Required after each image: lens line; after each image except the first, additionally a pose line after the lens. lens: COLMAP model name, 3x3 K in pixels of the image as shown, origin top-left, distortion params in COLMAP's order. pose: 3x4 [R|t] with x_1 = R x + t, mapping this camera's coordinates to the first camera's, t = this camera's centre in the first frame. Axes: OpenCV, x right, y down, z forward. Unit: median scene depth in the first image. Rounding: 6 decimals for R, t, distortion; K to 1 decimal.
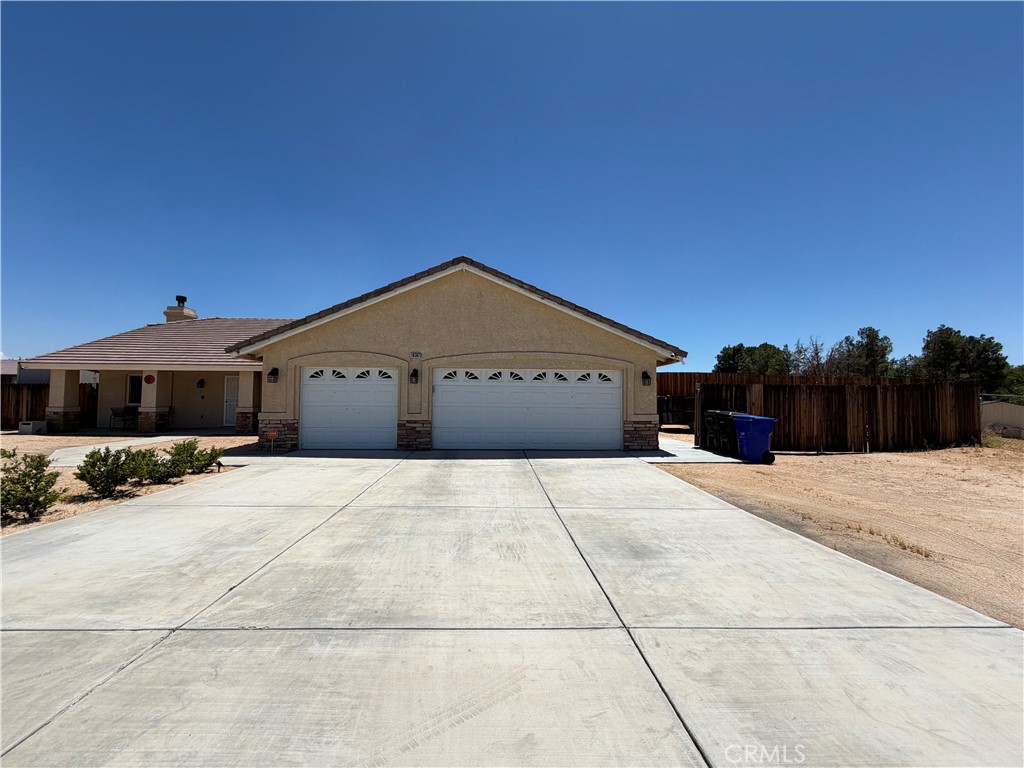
lens RADIAL K [[409.4, 0, 509.6], [0, 409.4, 385.8], [0, 0, 1]] dist [0.001541, -0.000047]
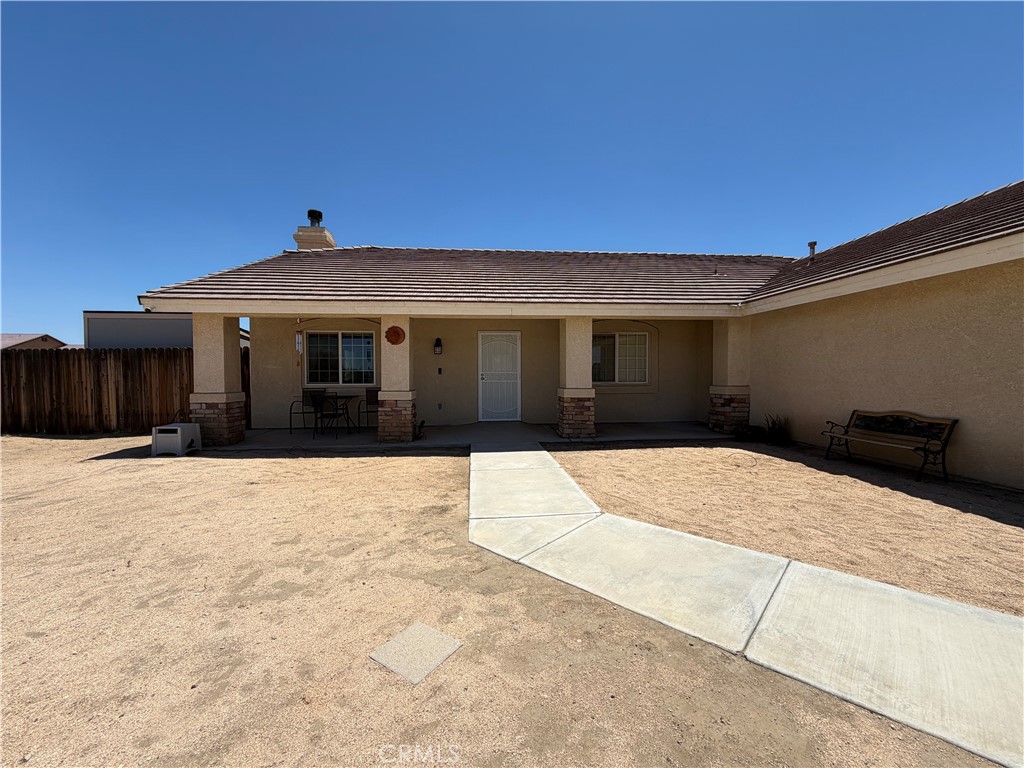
lens RADIAL K [[409.4, 0, 509.6], [0, 409.4, 385.8], [0, 0, 1]] dist [0.001541, -0.000047]
pose [[0.998834, -0.014593, 0.046026, -0.775086], [0.011660, 0.997921, 0.063379, 0.015969], [-0.046855, -0.062768, 0.996928, 0.500615]]
